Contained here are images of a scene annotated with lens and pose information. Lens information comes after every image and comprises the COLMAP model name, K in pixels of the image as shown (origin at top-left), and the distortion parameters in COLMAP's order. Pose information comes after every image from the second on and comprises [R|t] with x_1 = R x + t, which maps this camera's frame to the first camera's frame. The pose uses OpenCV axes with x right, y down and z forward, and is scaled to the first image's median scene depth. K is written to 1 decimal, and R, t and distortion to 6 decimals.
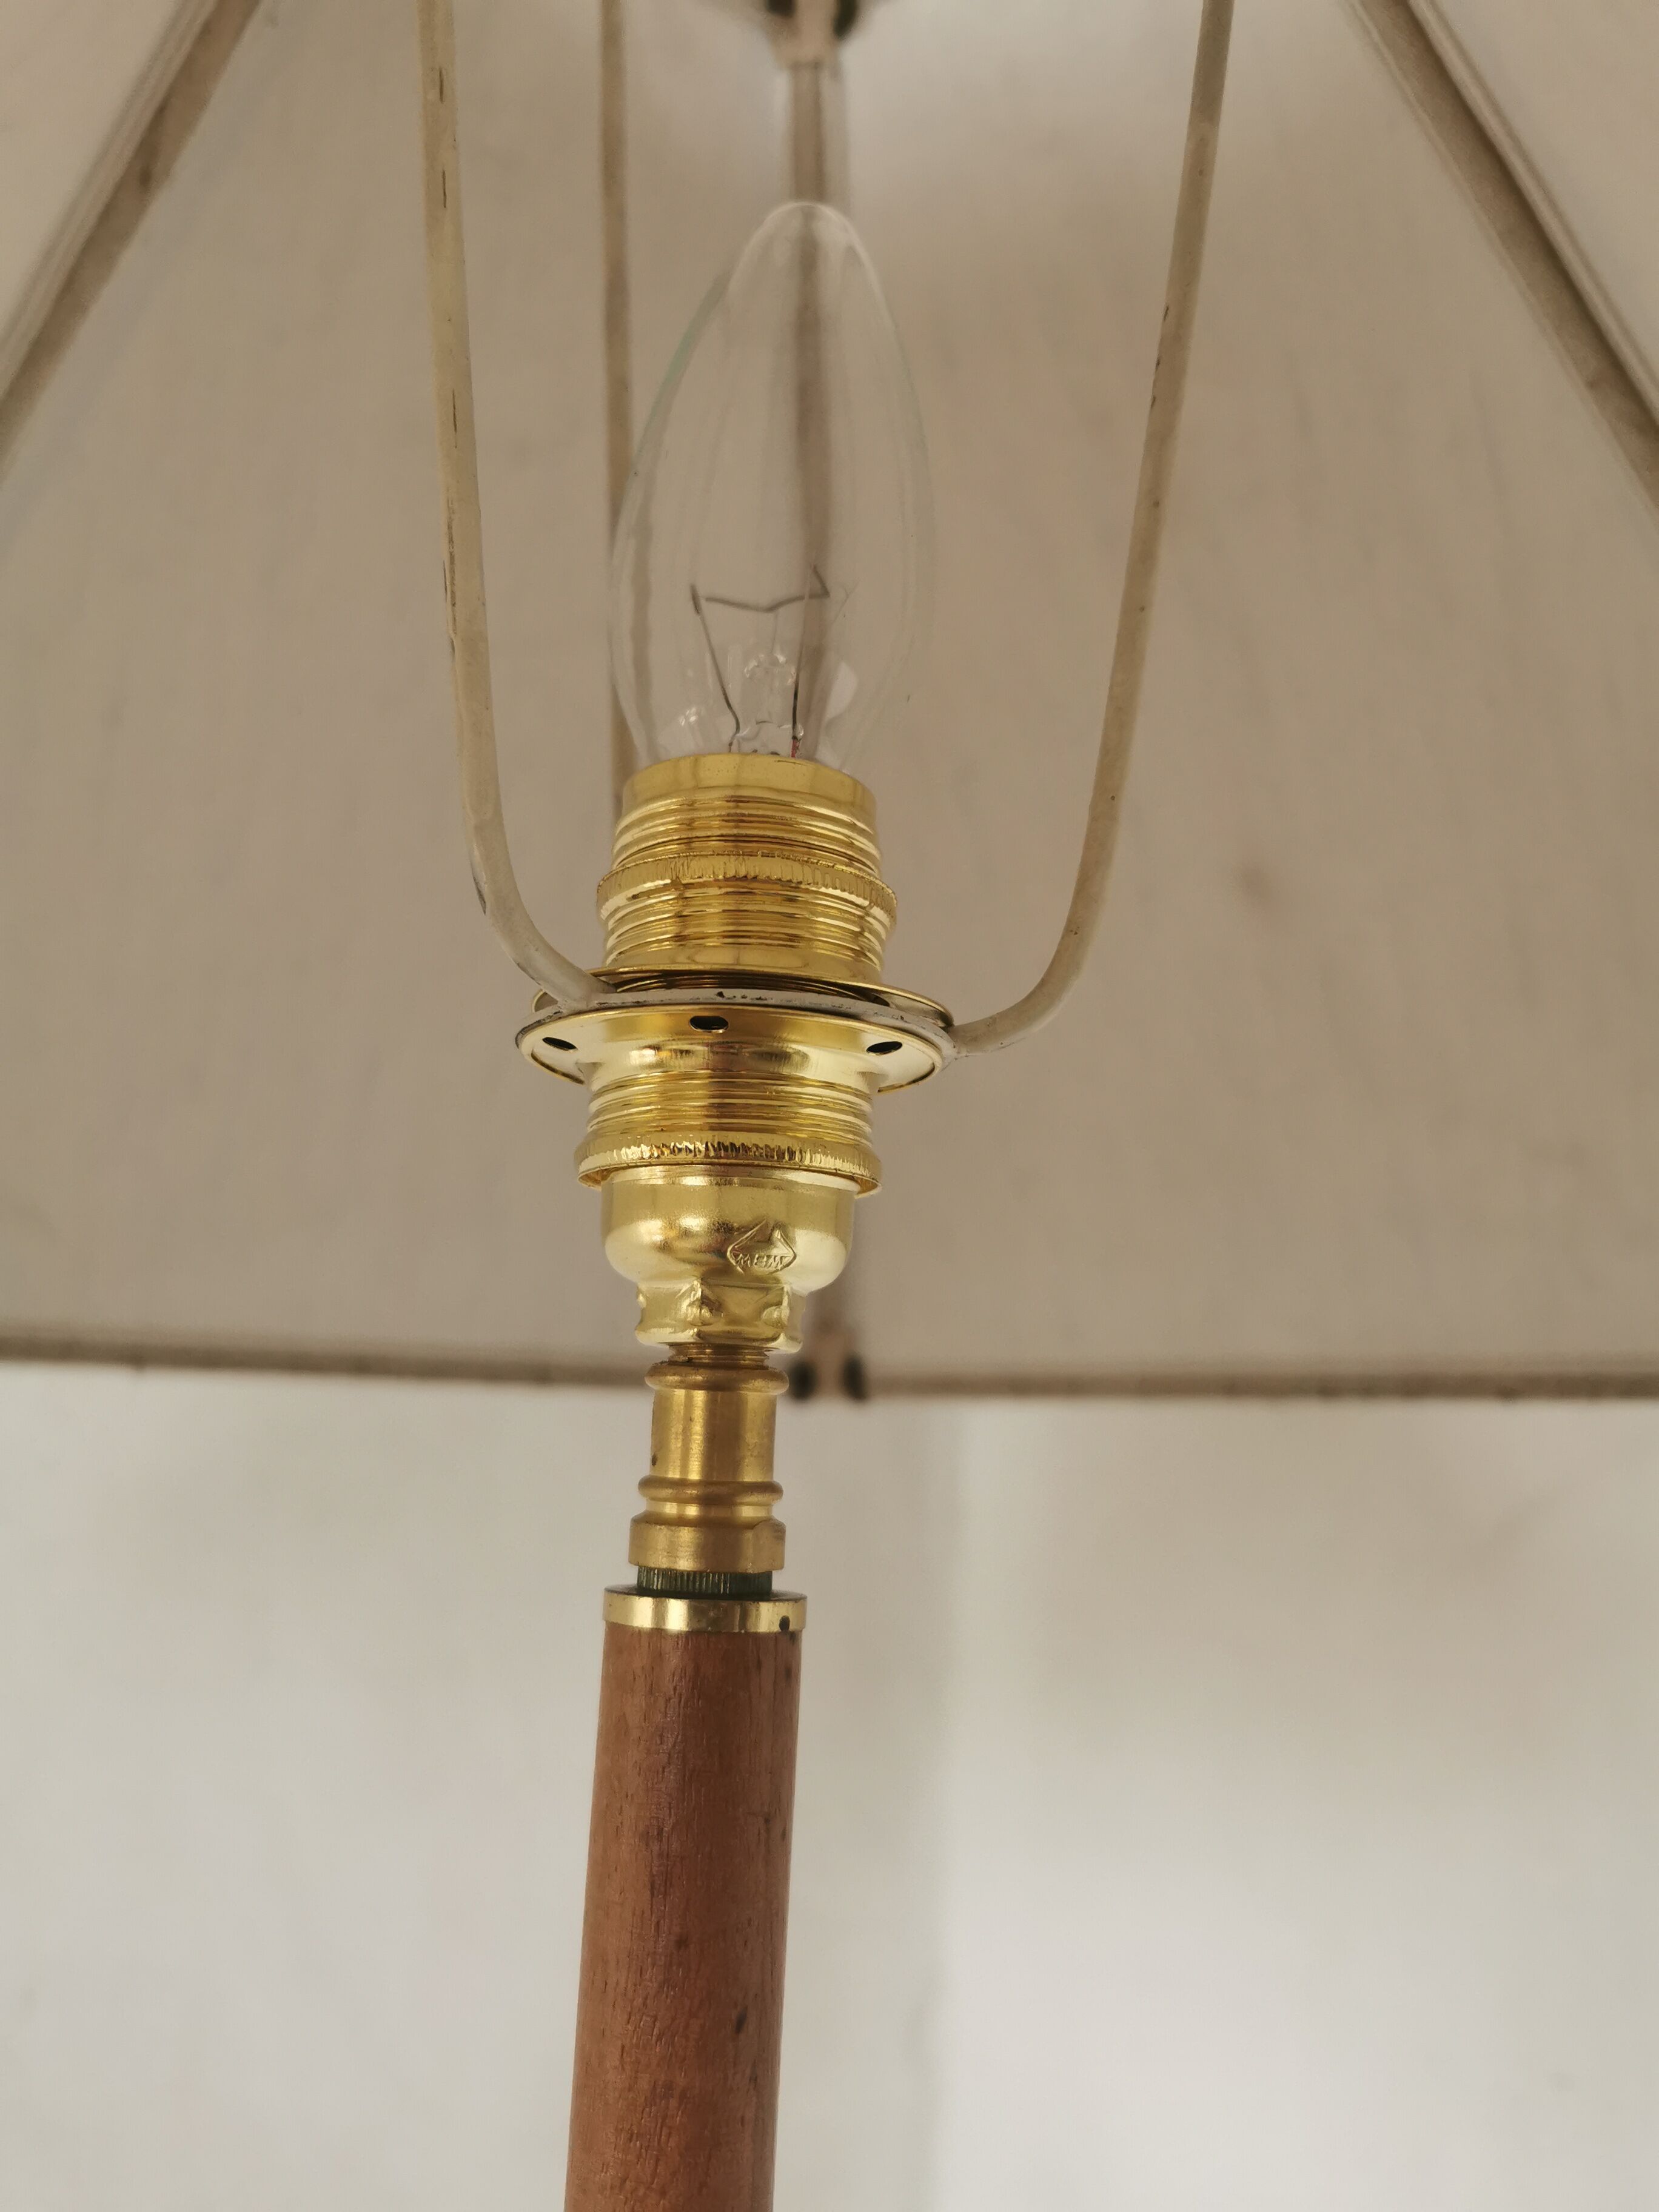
lens RADIAL K [[1857.9, 0, 809.4], [0, 1857.9, 1088.1], [0, 0, 1]] dist [-0.000003, -0.008329]
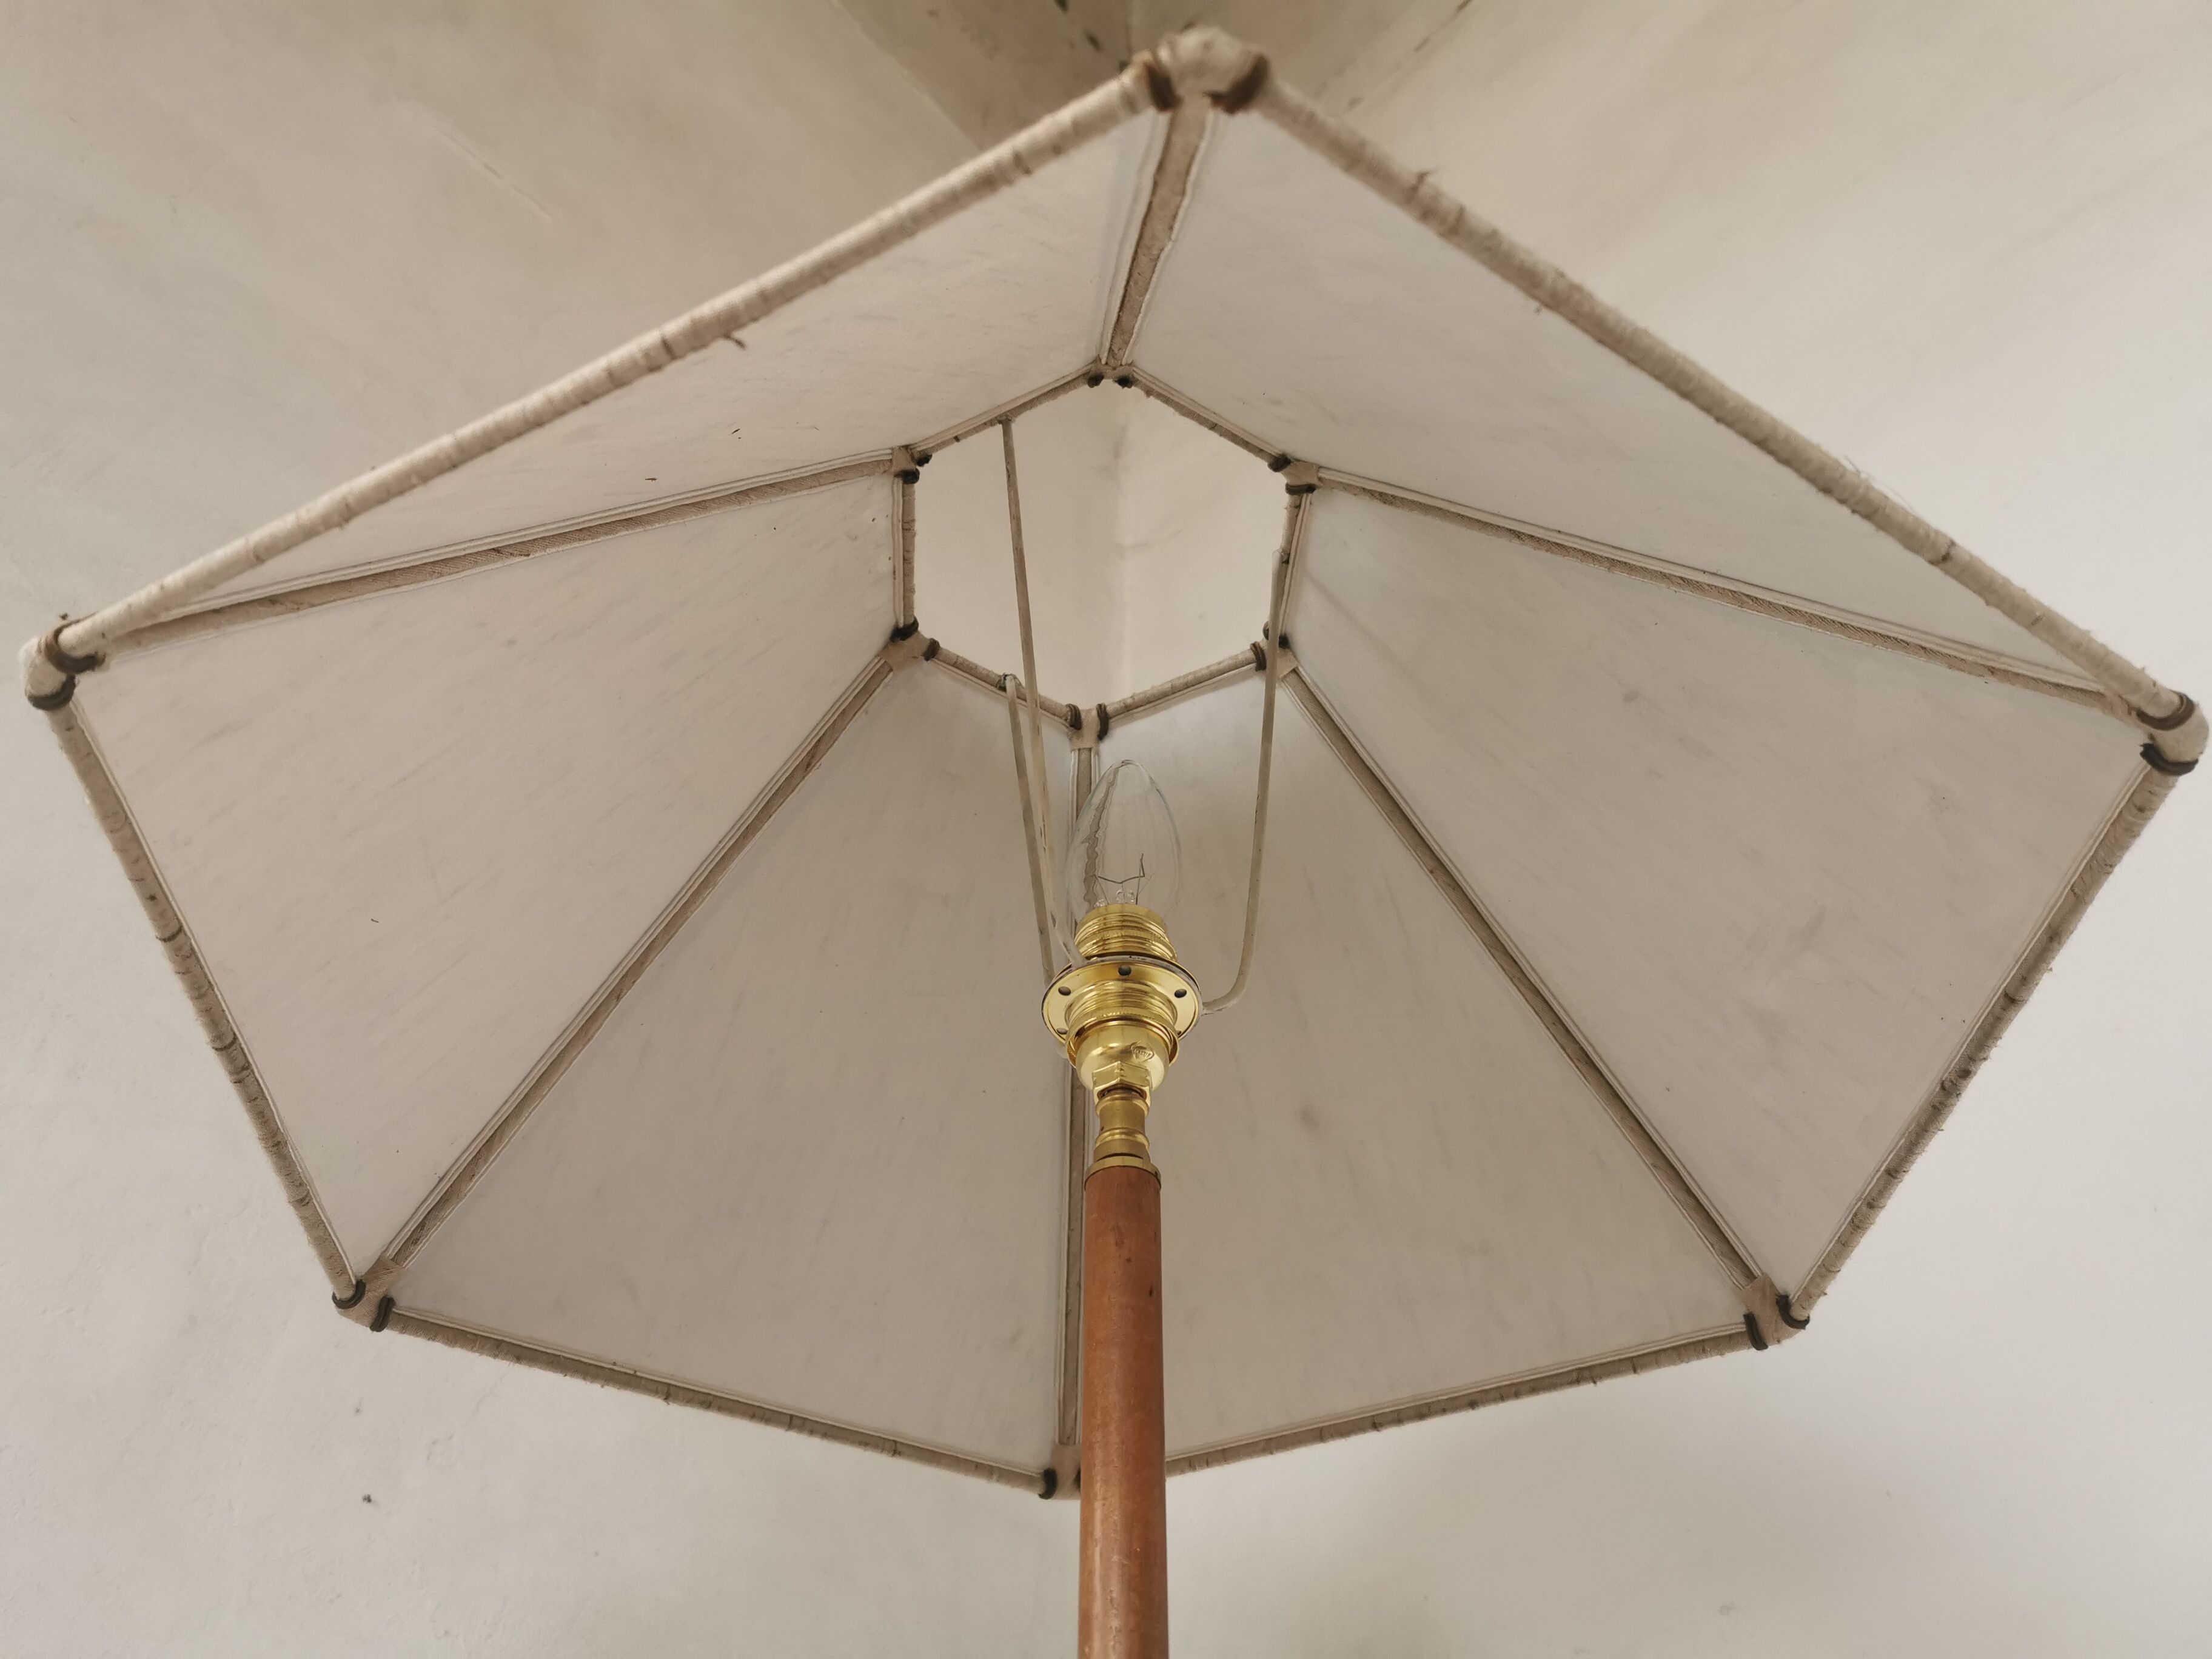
lens RADIAL K [[1692.8, 0, 1110.8], [0, 1692.8, 828.3], [0, 0, 1]] dist [0.065362, -0.098650]
pose [[0.991845, 0.050800, 0.116890, -0.231478], [0.018037, 0.851954, -0.523306, 0.682671], [-0.126169, 0.521147, 0.844090, -0.777120]]
